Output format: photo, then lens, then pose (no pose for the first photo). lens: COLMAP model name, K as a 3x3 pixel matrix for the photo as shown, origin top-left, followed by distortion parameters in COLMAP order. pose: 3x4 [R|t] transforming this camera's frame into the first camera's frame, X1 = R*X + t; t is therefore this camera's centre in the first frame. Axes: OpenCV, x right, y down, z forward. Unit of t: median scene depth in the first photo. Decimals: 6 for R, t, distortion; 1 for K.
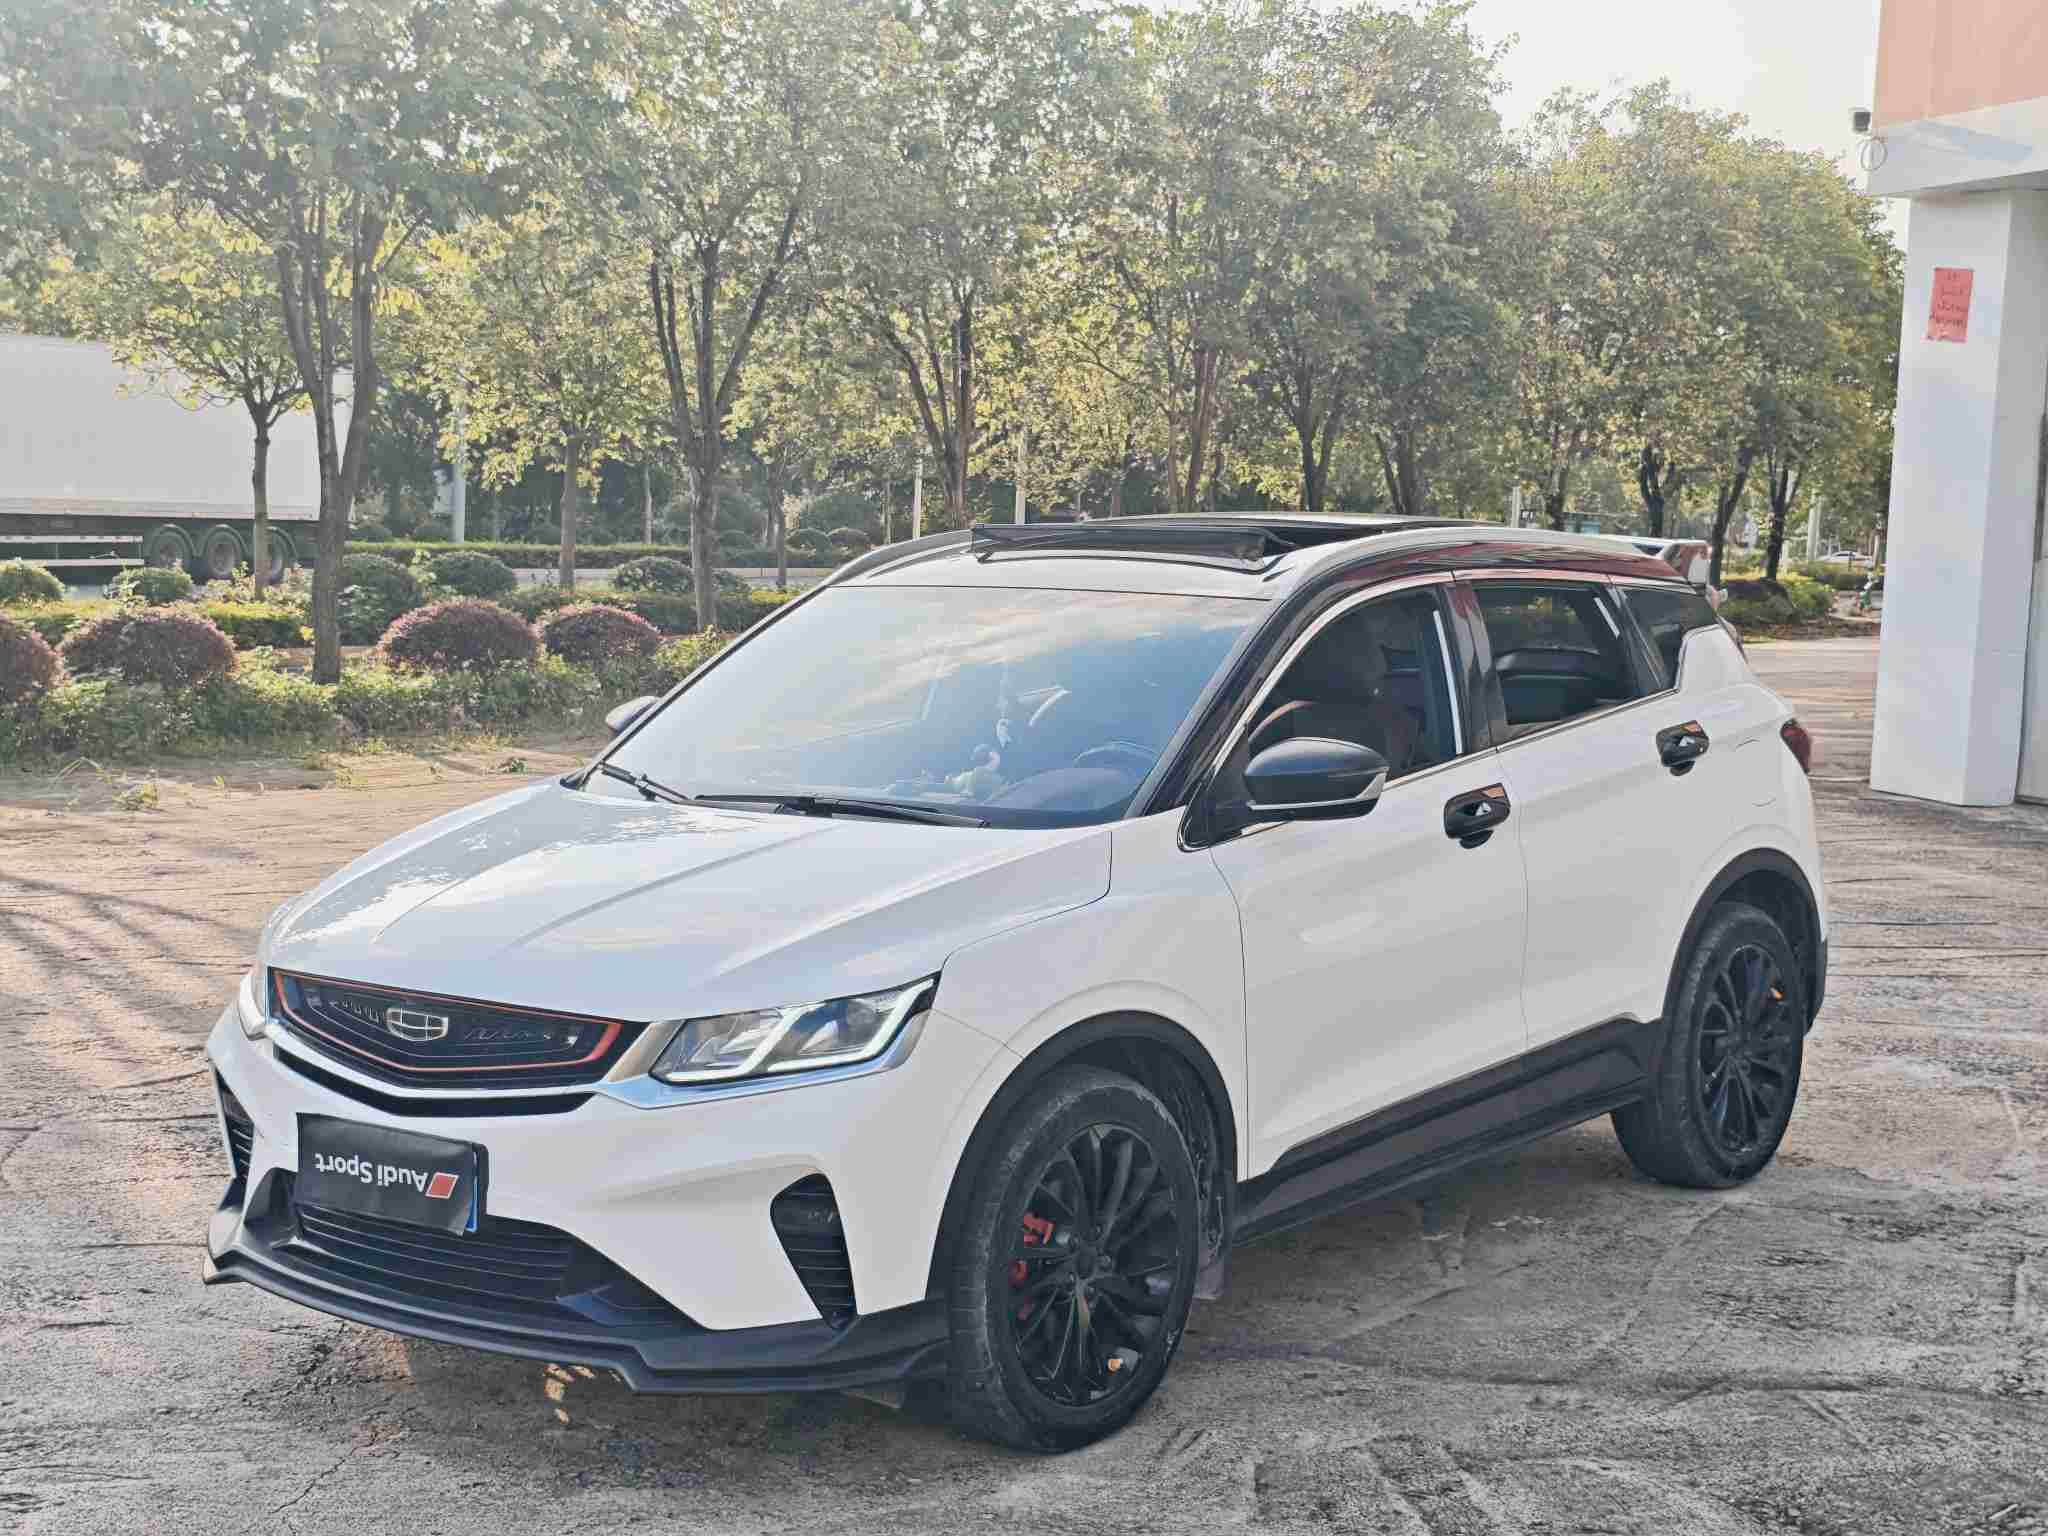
lens RADIAL K [[3106.8, 0, 1031.5], [0, 3106.8, 770.6], [0, 0, 1]] dist [0.101633, -0.198281]
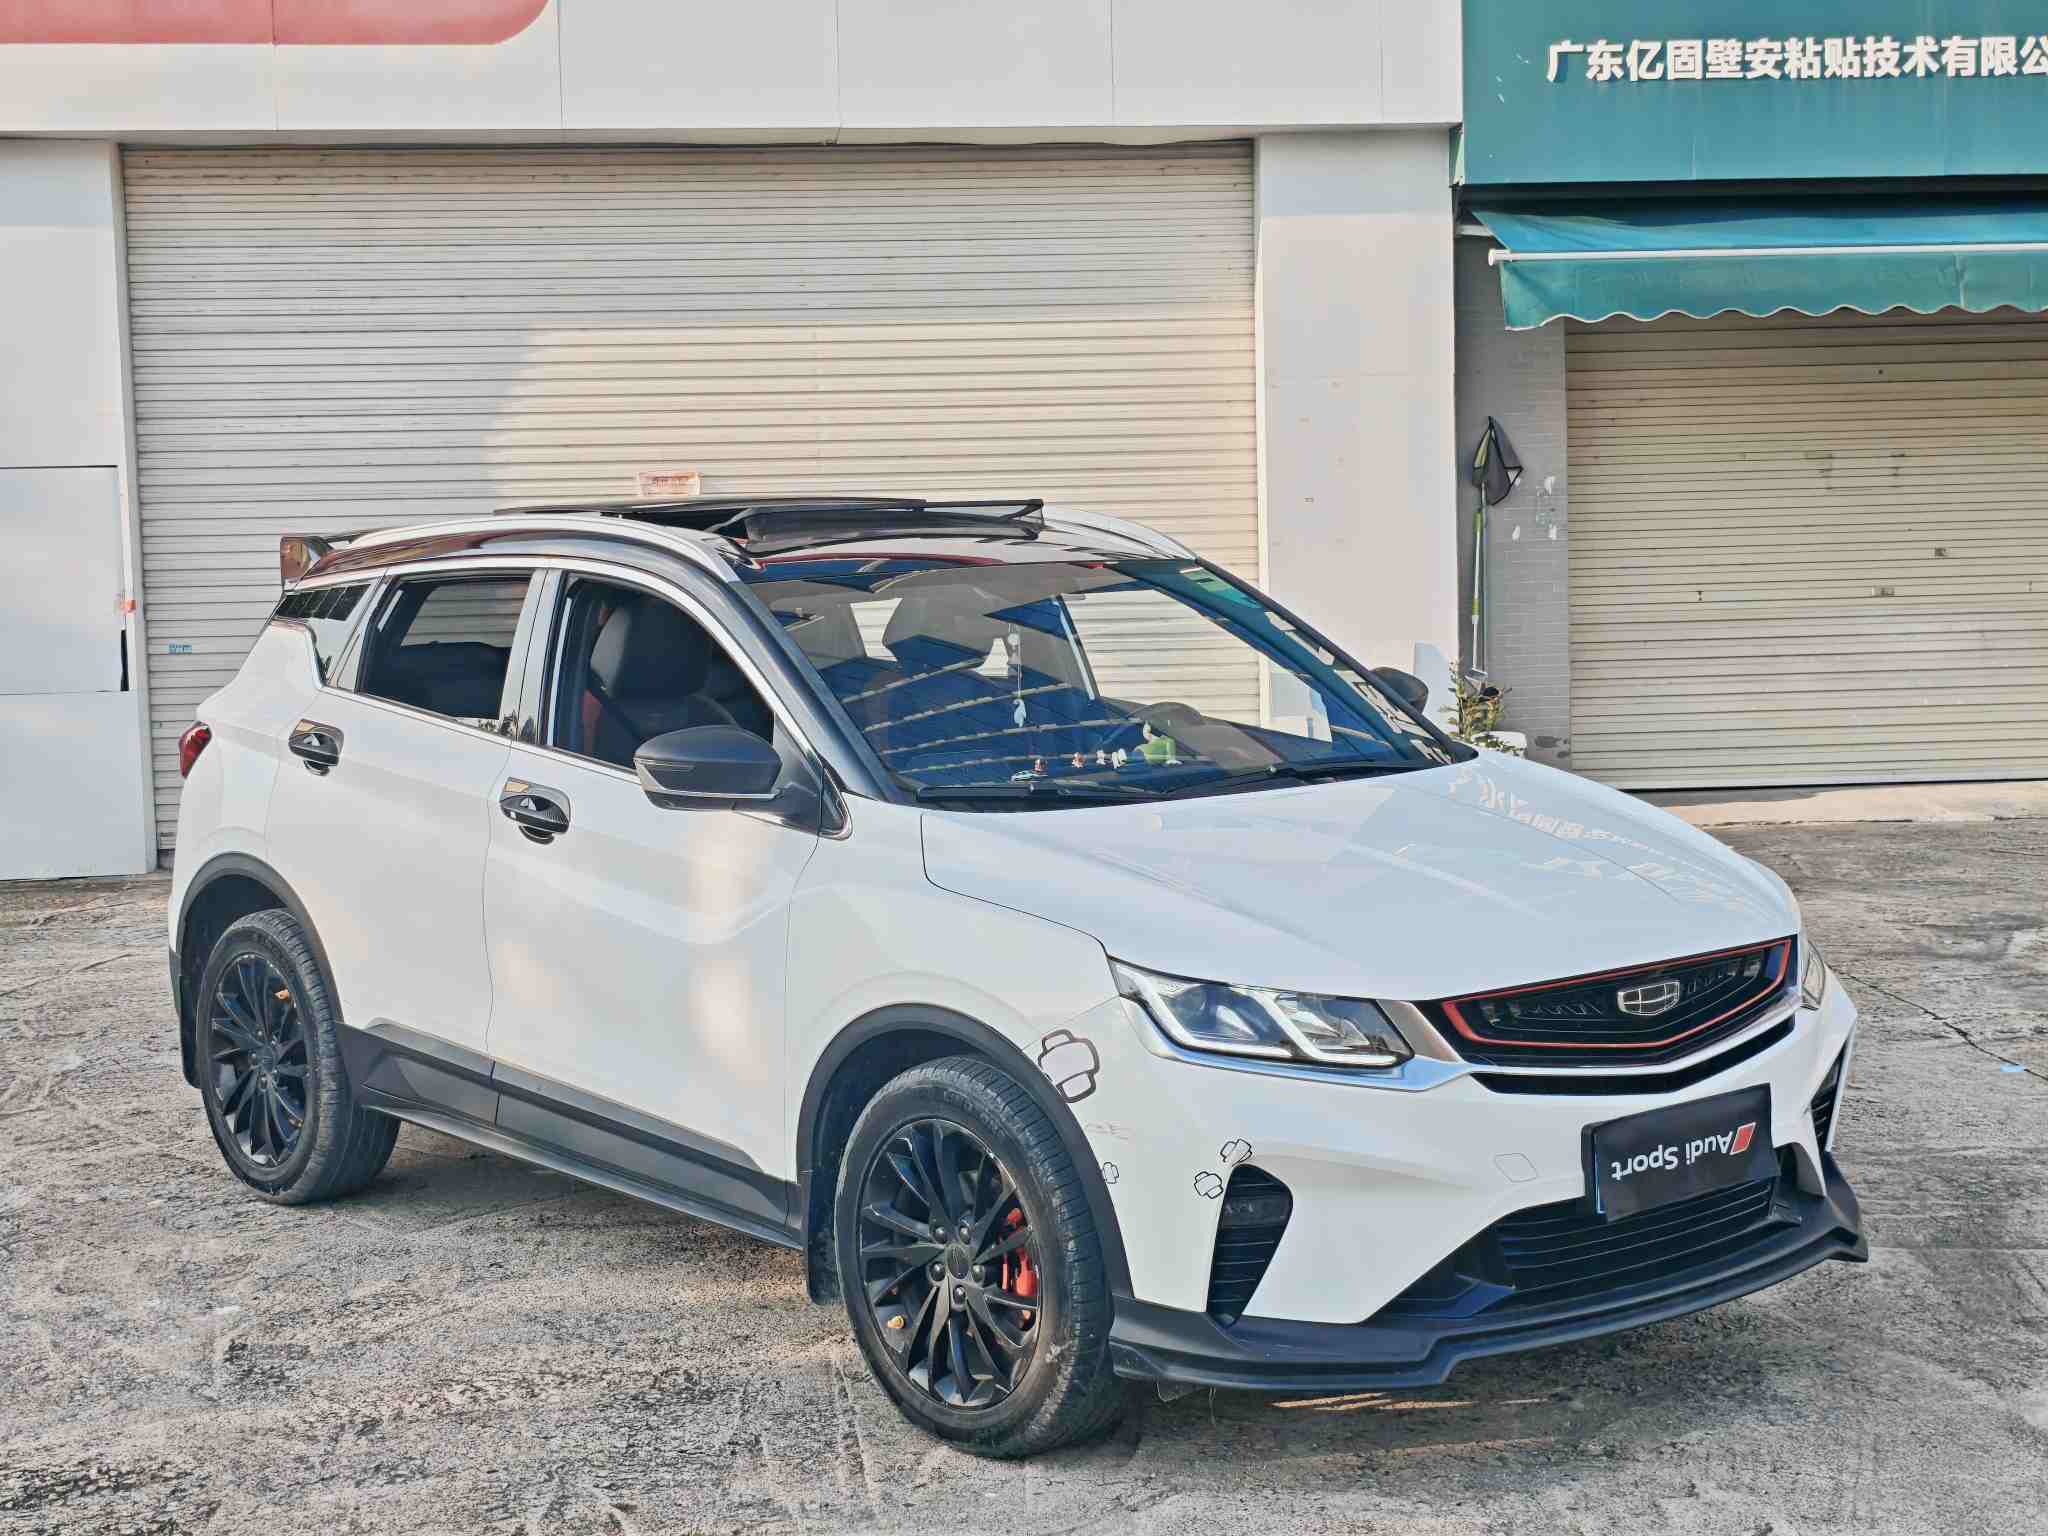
lens RADIAL K [[3098.7, 0, 986.7], [0, 3098.7, 777.0], [0, 0, 1]] dist [0.108579, -0.191620]
pose [[0.221190, -0.103043, 0.969772, -1.129626], [0.115091, 0.990211, 0.078965, -0.083000], [-0.968416, 0.094146, 0.230884, 0.936976]]
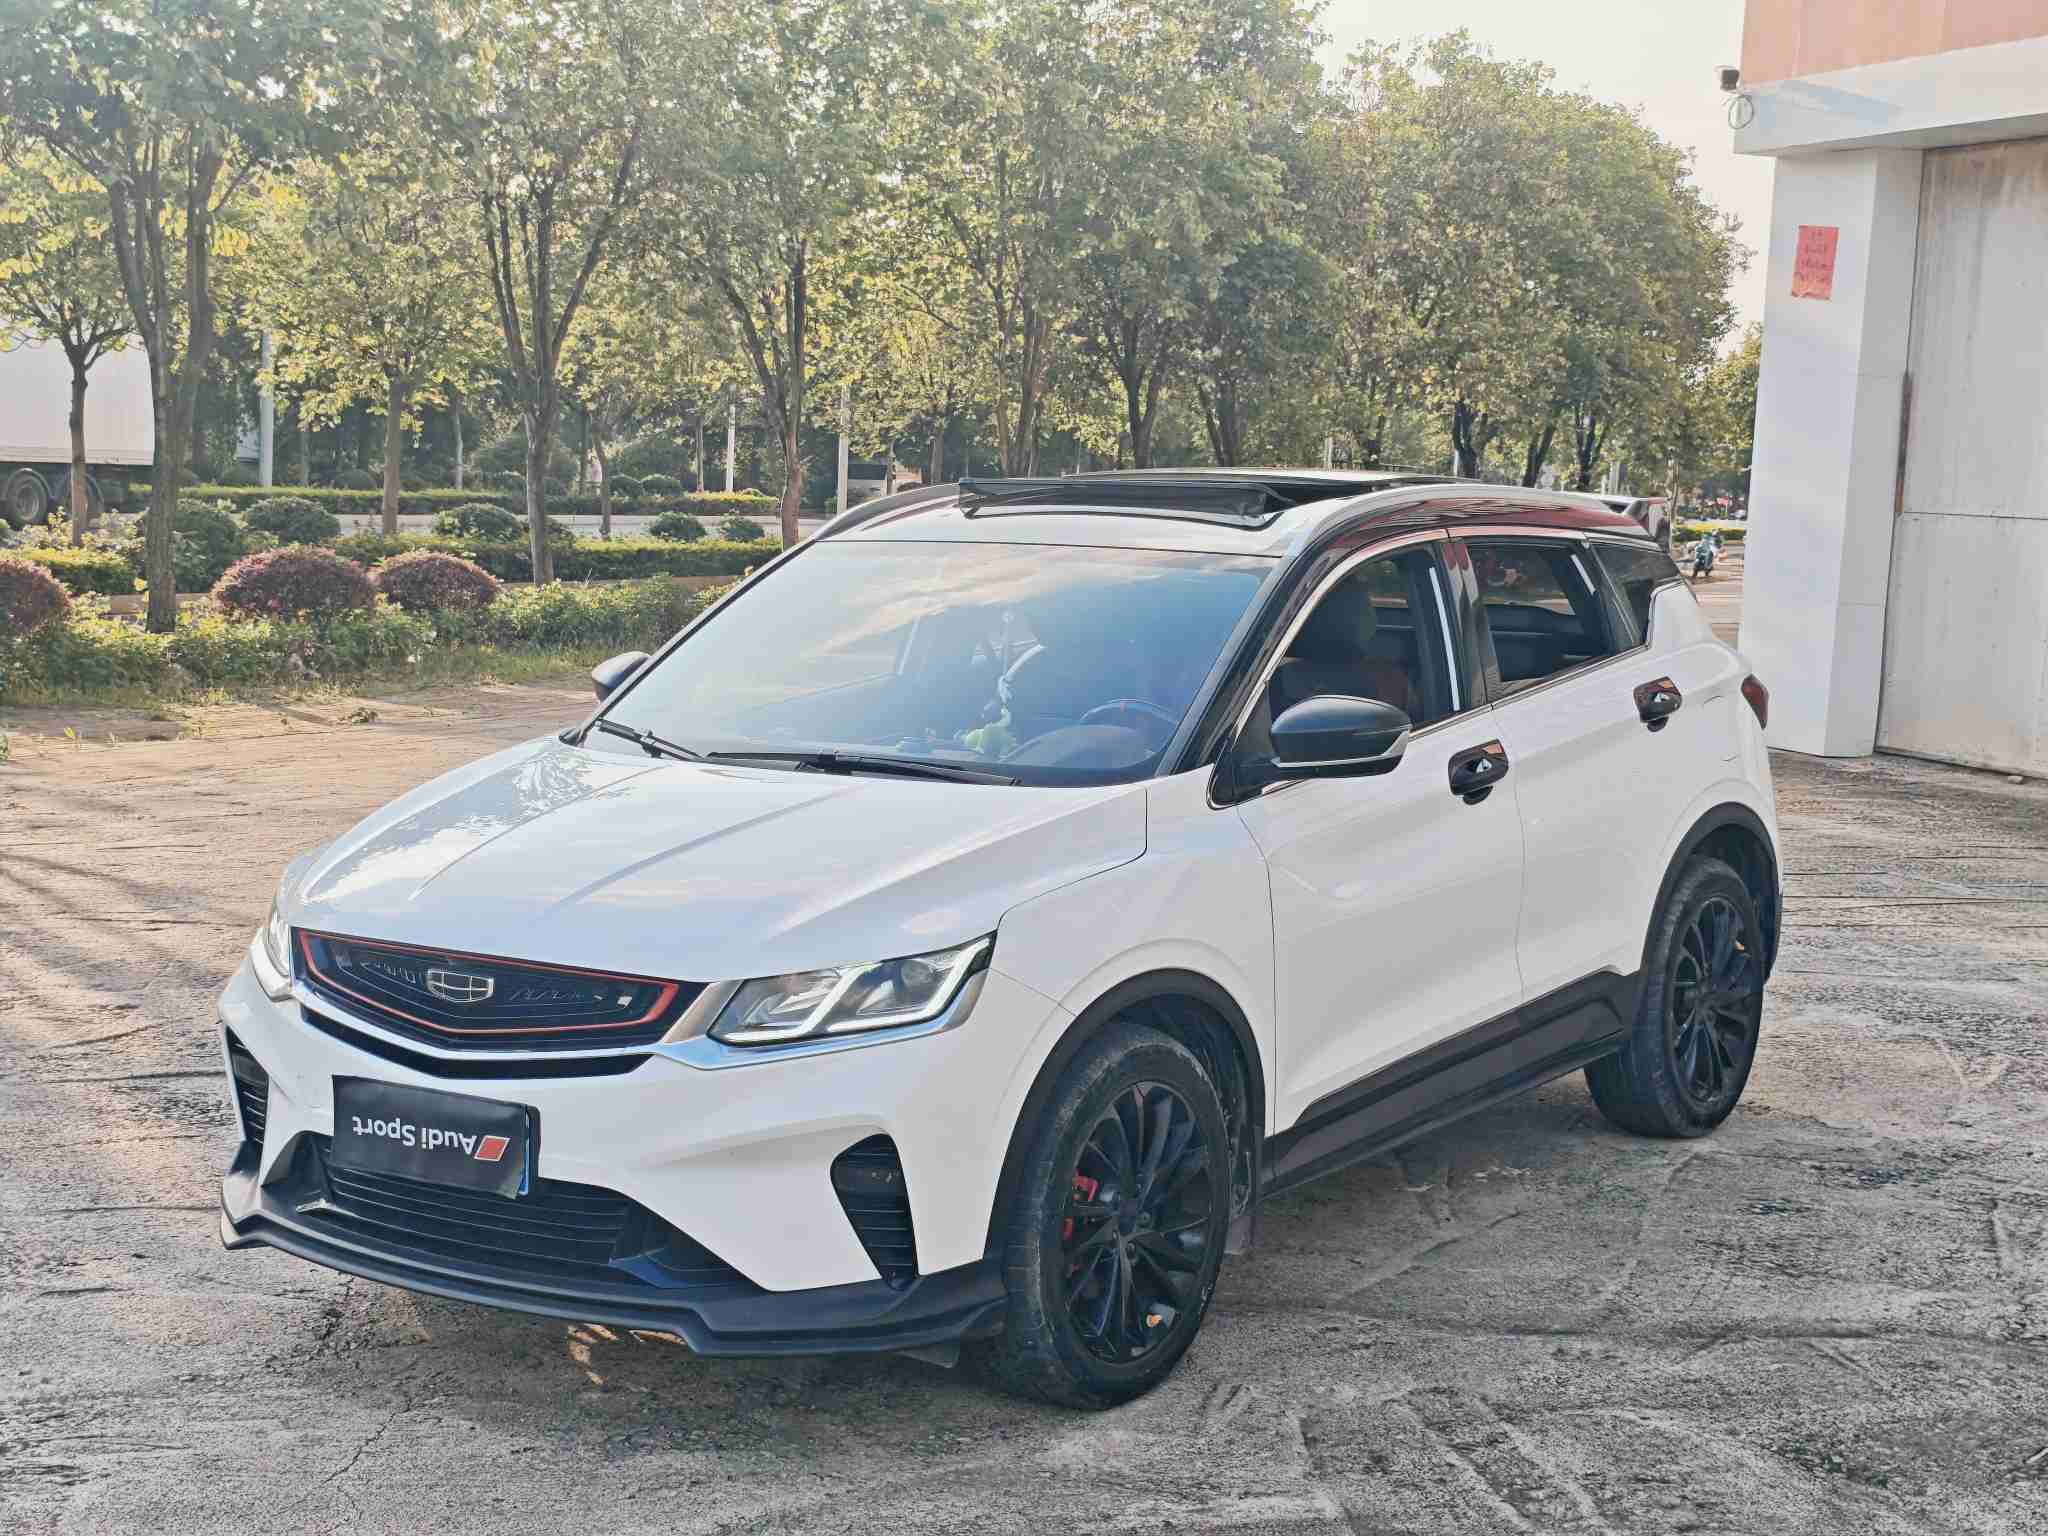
lens RADIAL K [[3104.3, 0, 1019.8], [0, 3104.3, 765.0], [0, 0, 1]] dist [0.112223, -0.239305]
pose [[0.998161, -0.000832, 0.060611, -0.077028], [-0.000071, 0.999889, 0.014889, -0.003116], [-0.060617, -0.014866, 0.998050, 0.005349]]
